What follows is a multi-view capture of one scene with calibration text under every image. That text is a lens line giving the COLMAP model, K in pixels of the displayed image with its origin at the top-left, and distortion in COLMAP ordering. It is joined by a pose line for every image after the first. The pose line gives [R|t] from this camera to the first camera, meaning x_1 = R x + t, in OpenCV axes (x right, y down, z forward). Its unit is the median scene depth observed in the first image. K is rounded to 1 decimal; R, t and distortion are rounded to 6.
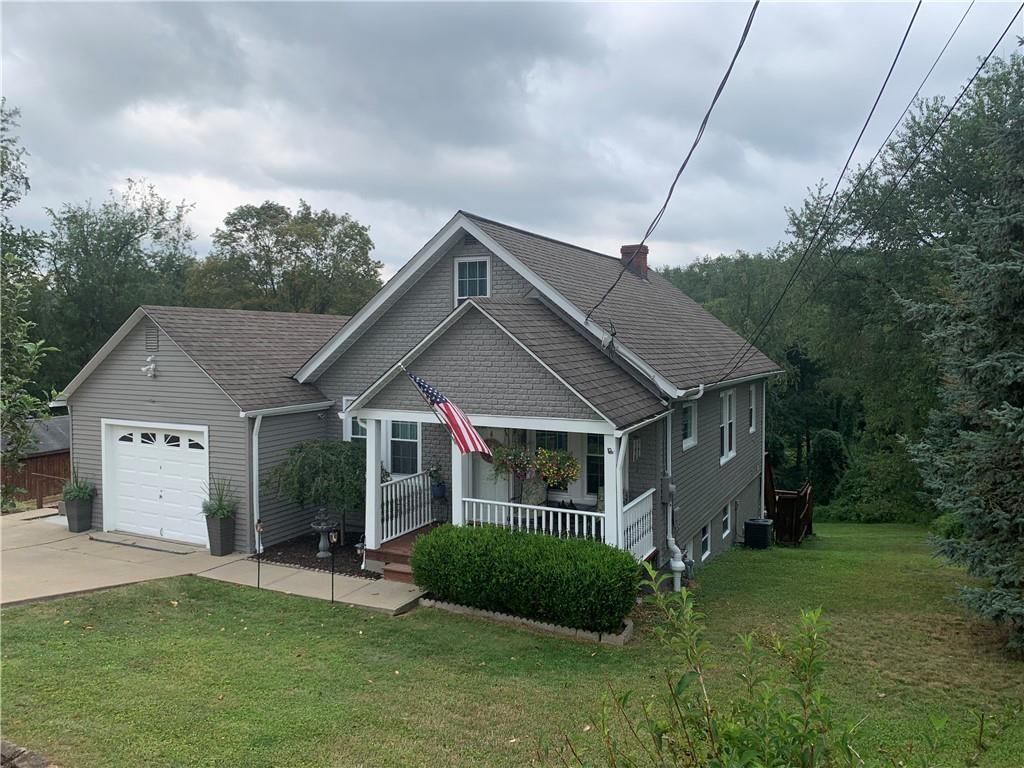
lens RADIAL K [[776.4, 0, 504.9], [0, 776.4, 381.6], [0, 0, 1]] dist [0.047296, -0.071052]
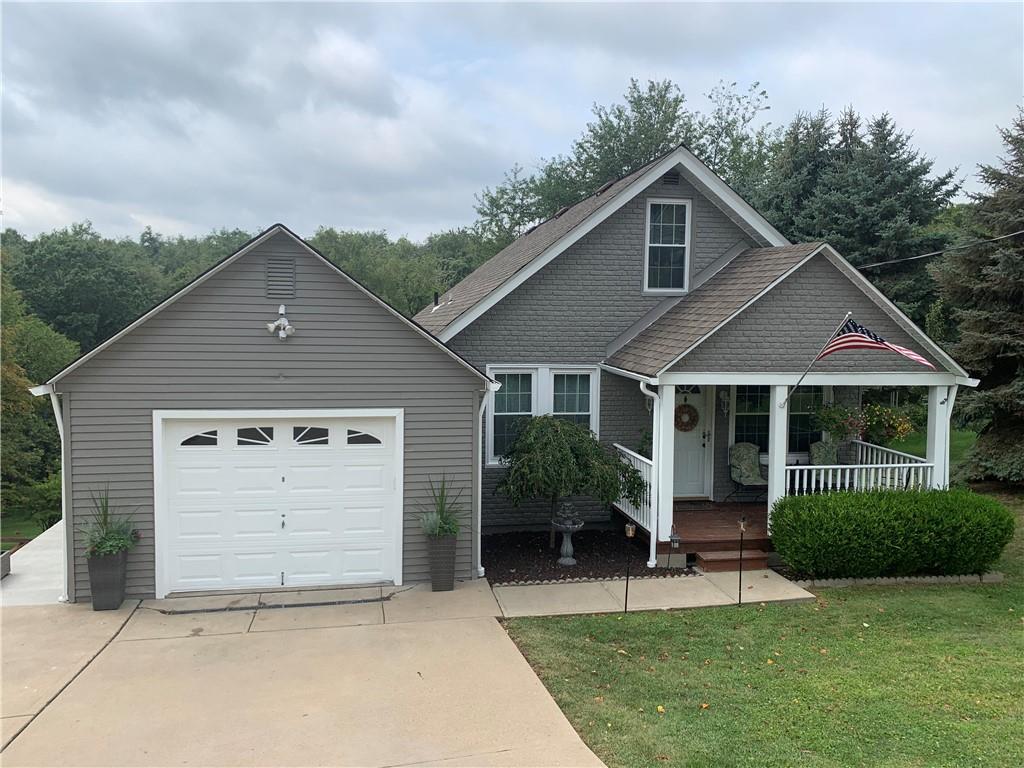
lens RADIAL K [[776.4, 0, 509.9], [0, 776.4, 381.9], [0, 0, 1]] dist [0.047296, -0.071052]
pose [[0.795883, -0.038675, 0.604213, -0.700119], [0.022286, 0.999153, 0.034600, 0.011883], [-0.605040, -0.014072, 0.796071, 0.388383]]
